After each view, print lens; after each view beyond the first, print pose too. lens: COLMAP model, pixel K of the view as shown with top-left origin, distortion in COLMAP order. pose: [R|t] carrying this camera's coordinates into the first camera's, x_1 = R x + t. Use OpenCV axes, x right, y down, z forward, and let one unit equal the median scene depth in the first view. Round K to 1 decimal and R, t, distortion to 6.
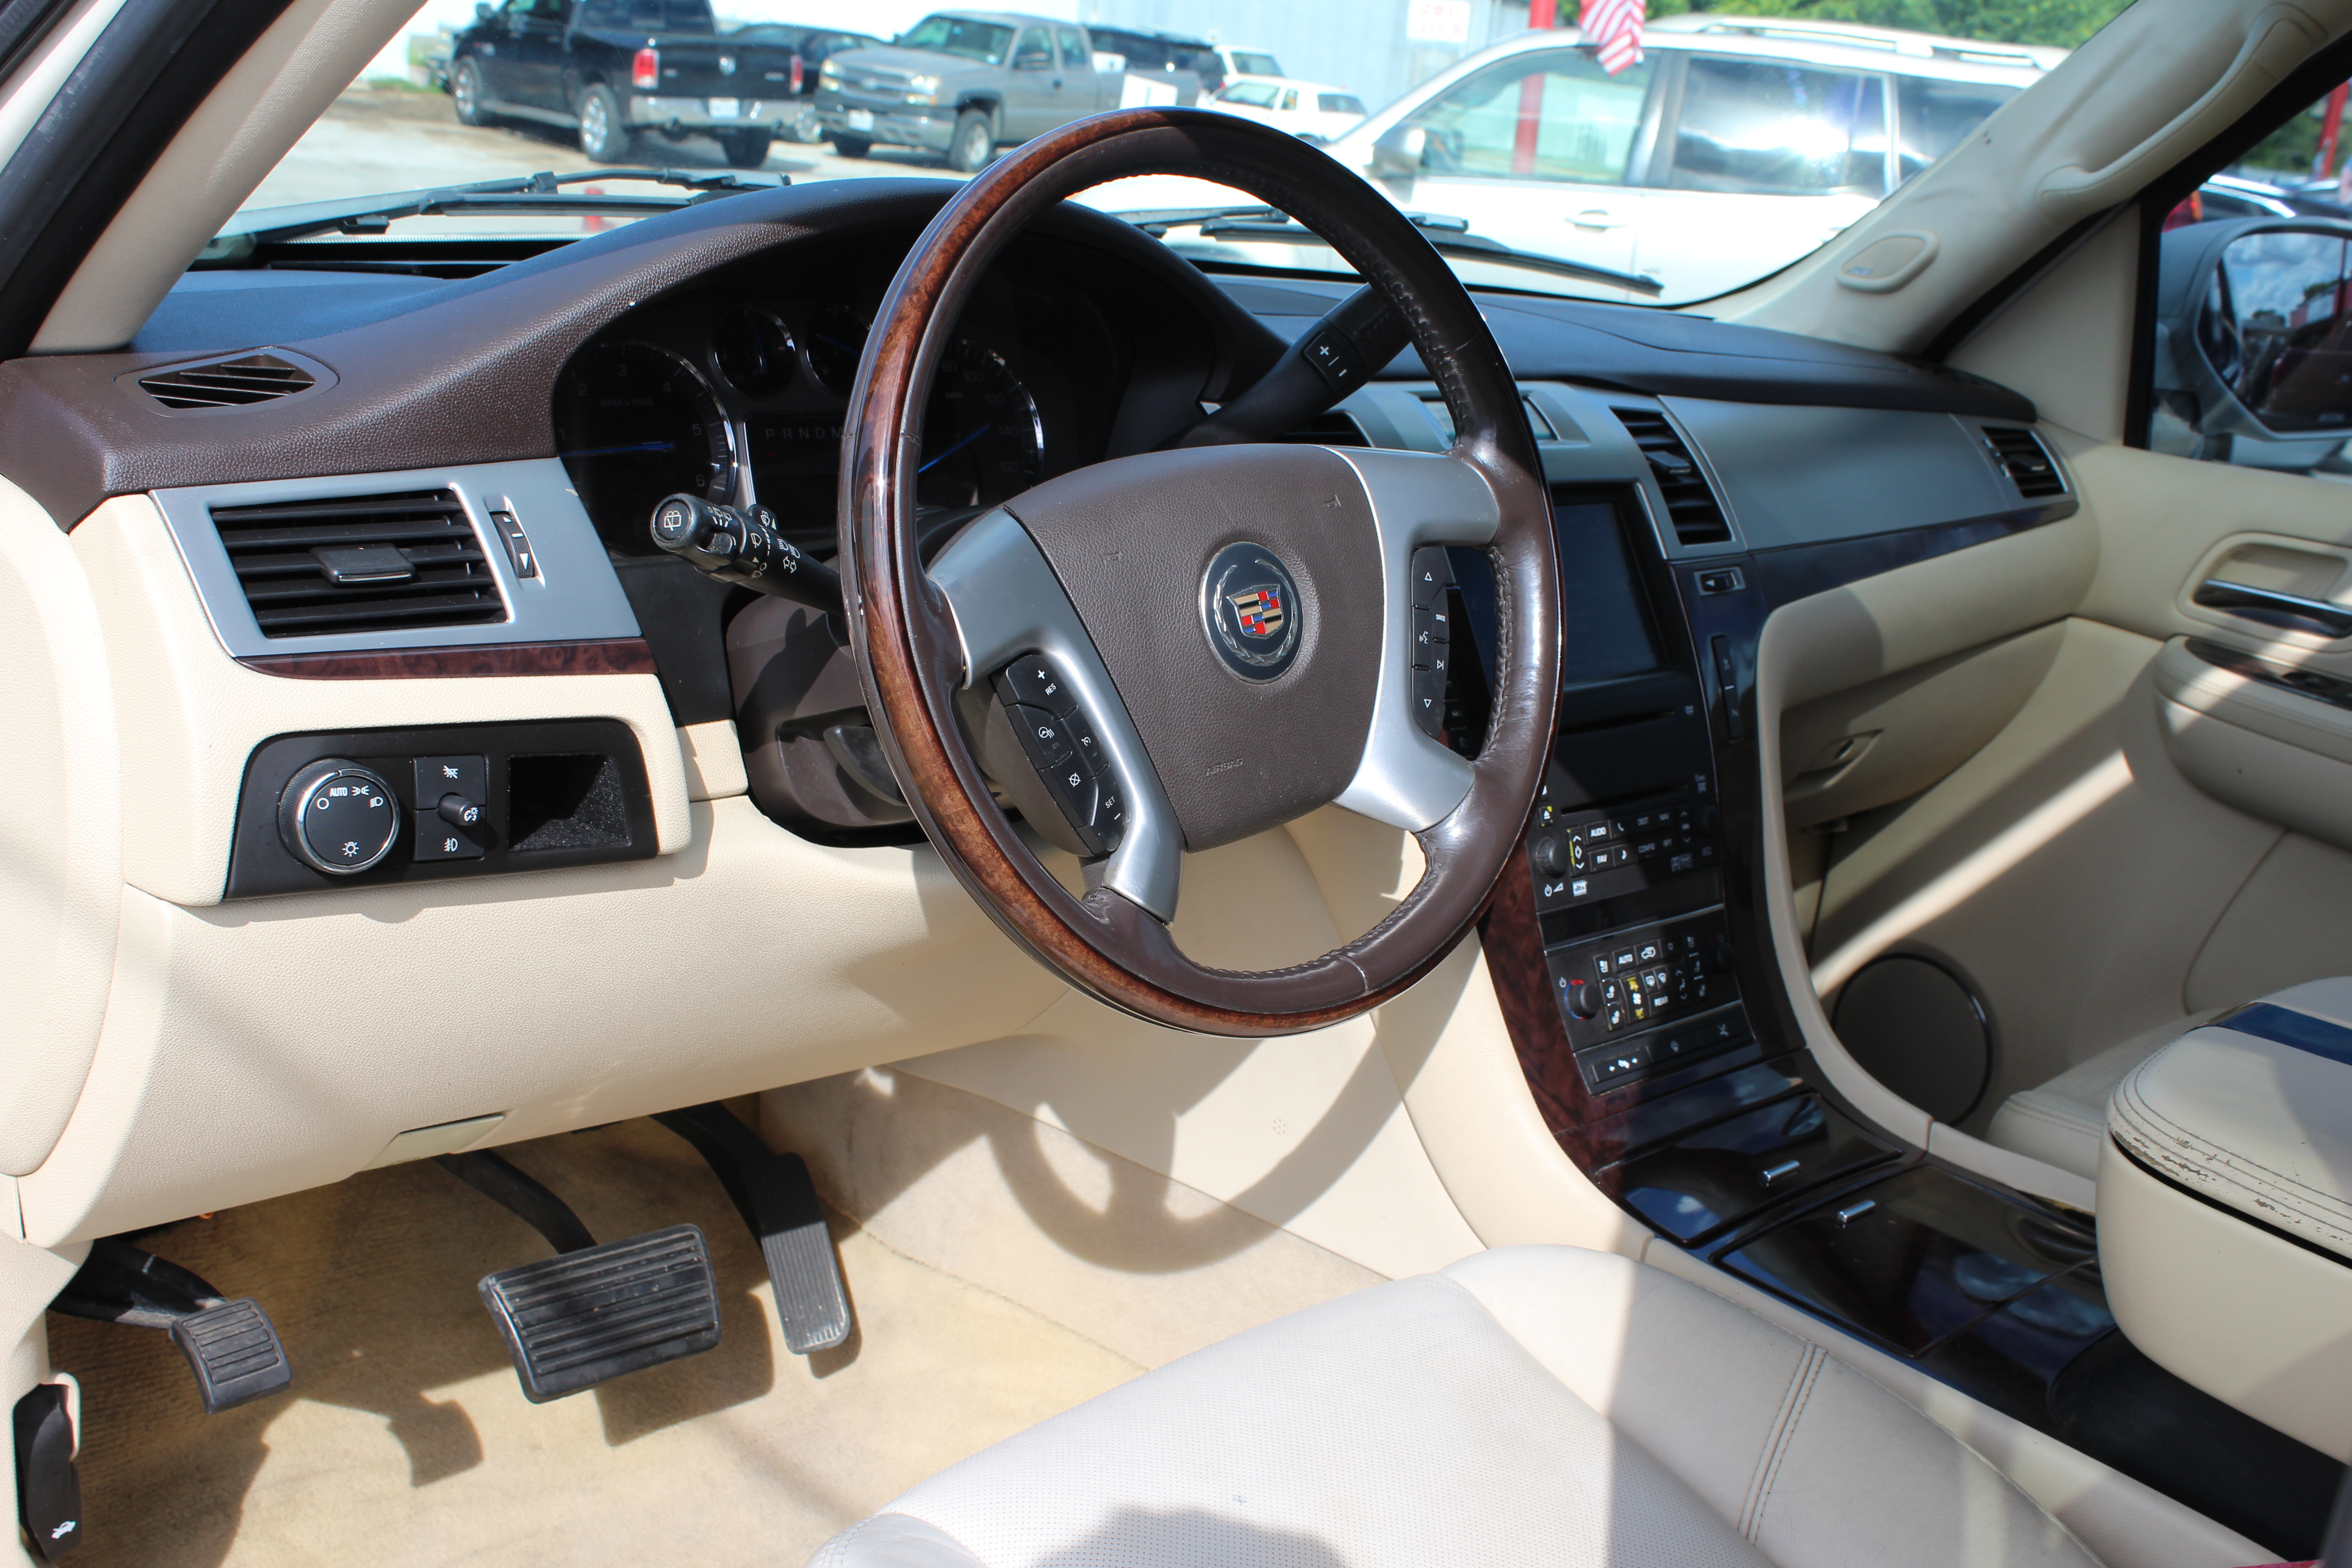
lens RADIAL K [[2586.3, 0, 1176.0], [0, 2586.3, 784.0], [0, 0, 1]] dist [-0.119604, 0.176769]
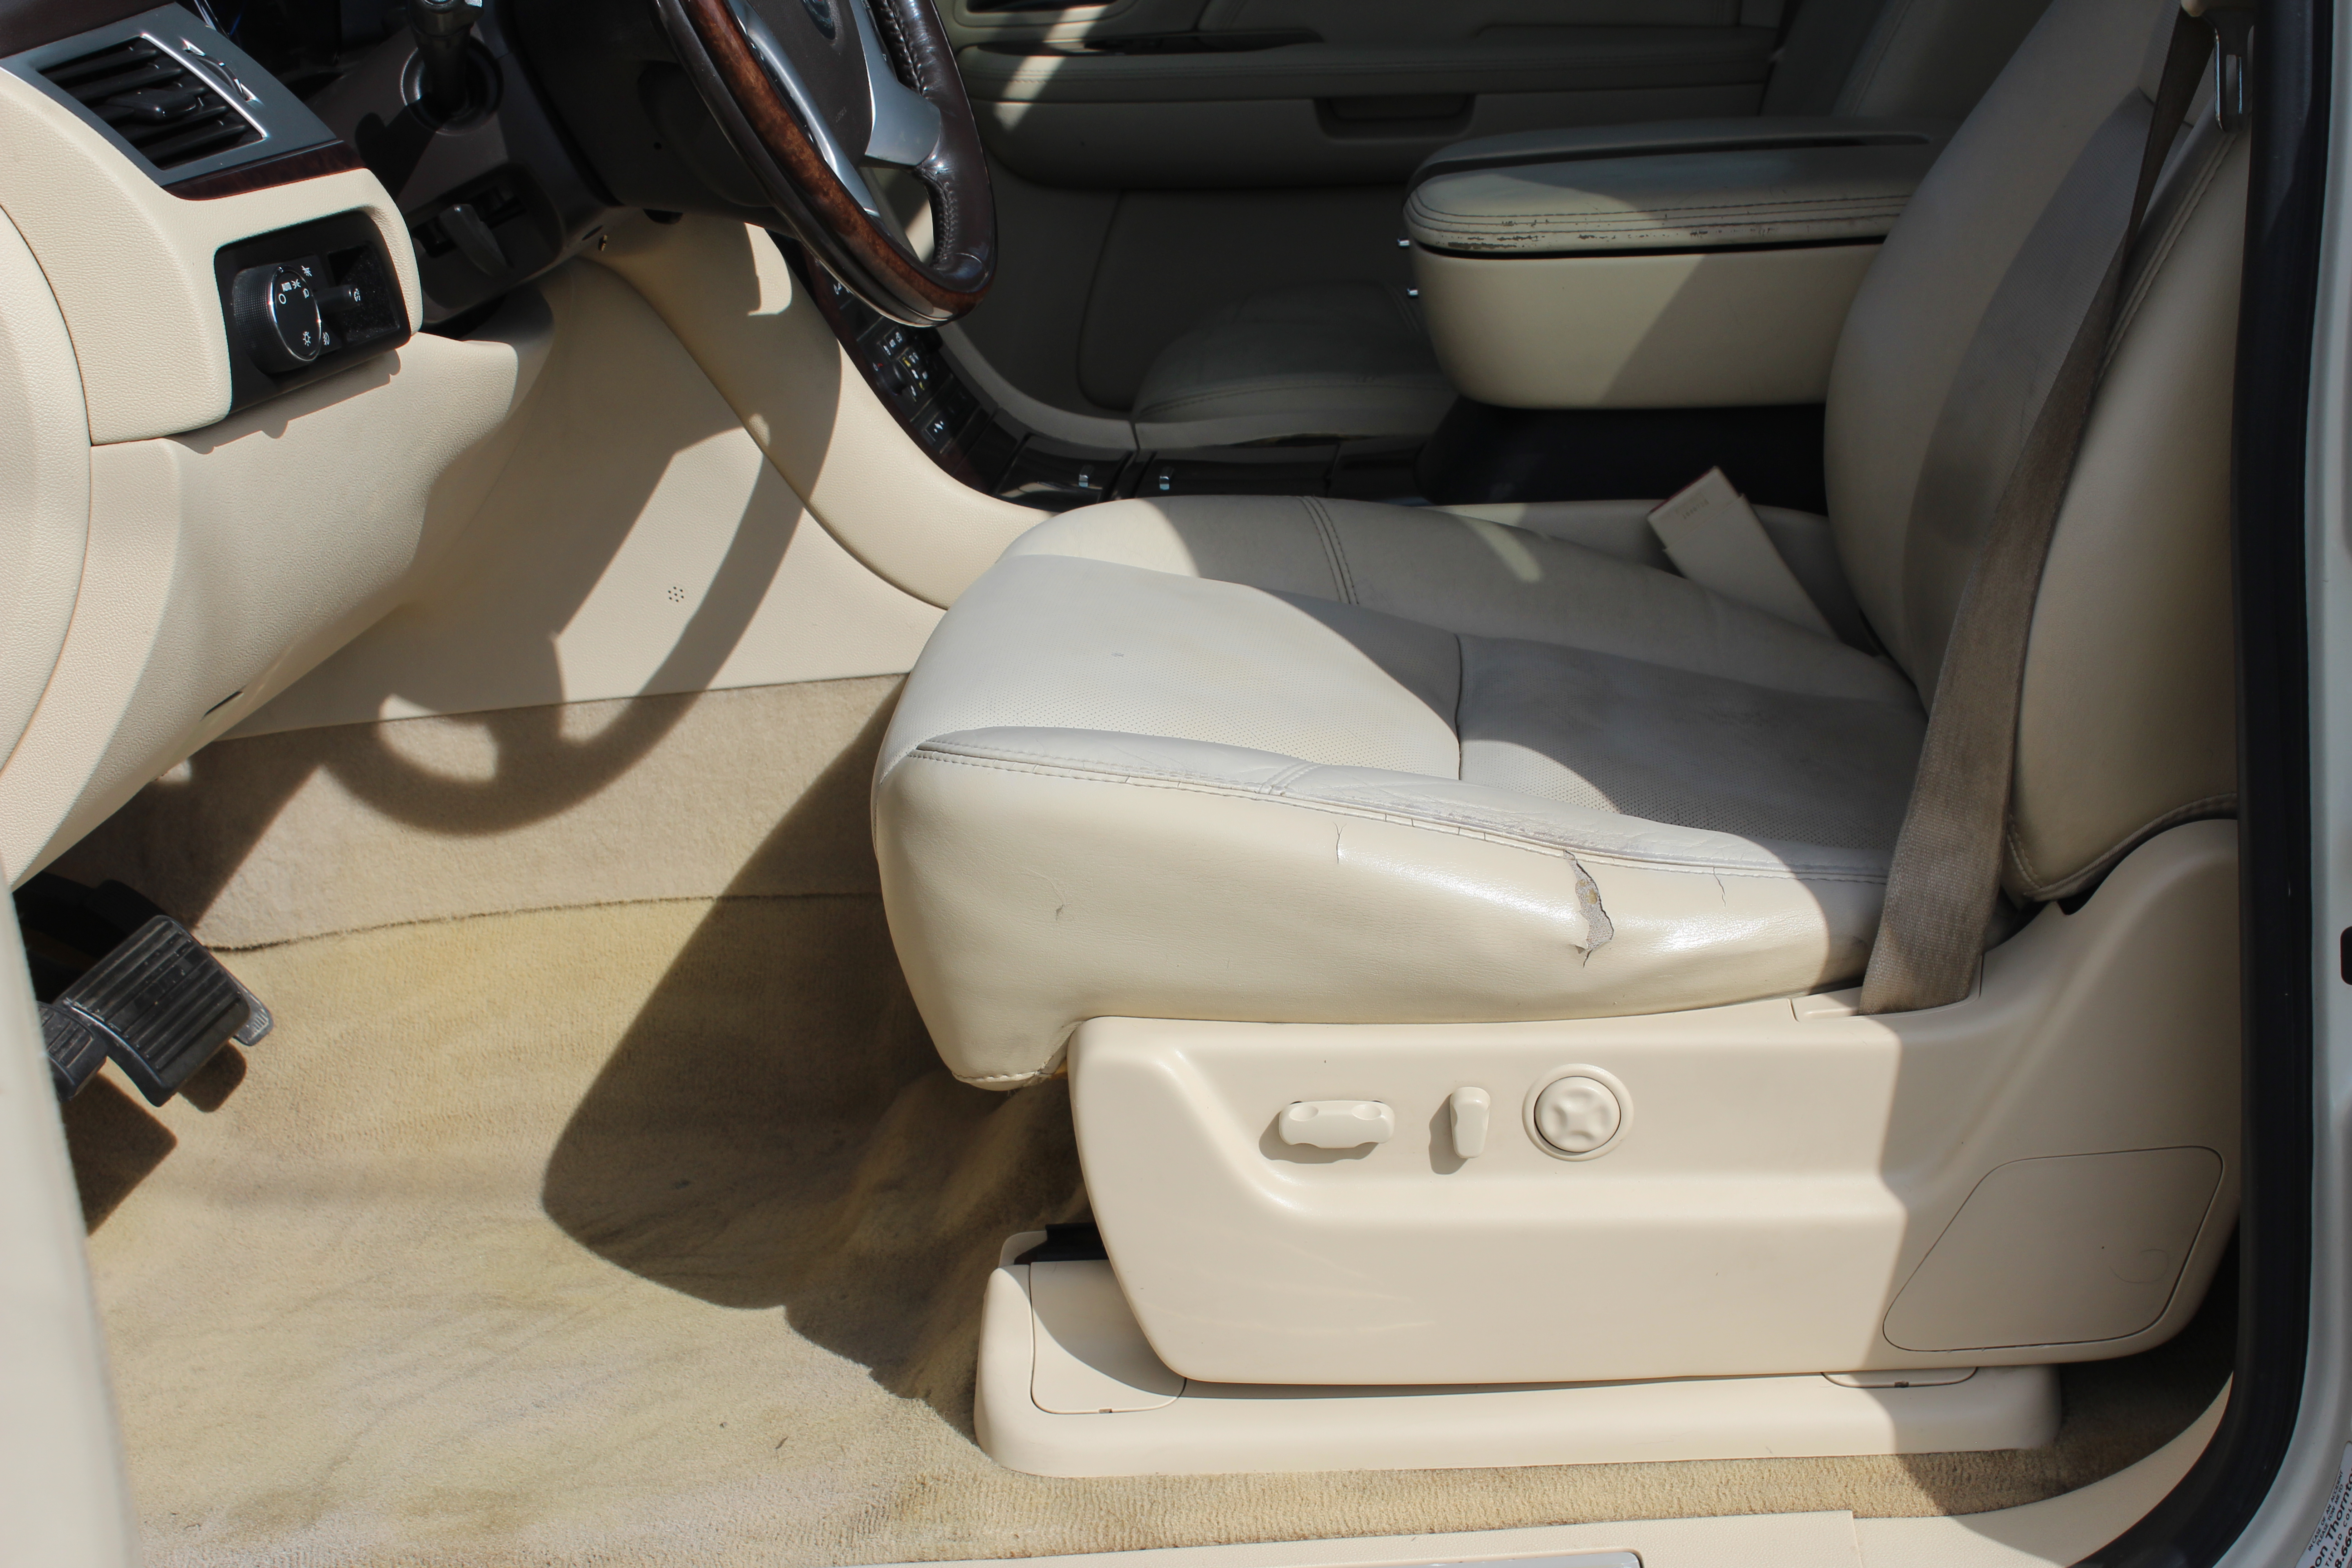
lens RADIAL K [[3543.3, 0, 1185.6], [0, 3543.3, 822.8], [0, 0, 1]] dist [-0.025951, 0.045081]
pose [[0.741851, -0.351420, 0.571106, -0.680854], [0.333322, 0.932259, 0.140674, 0.090652], [-0.581854, 0.086003, 0.808733, -0.272588]]
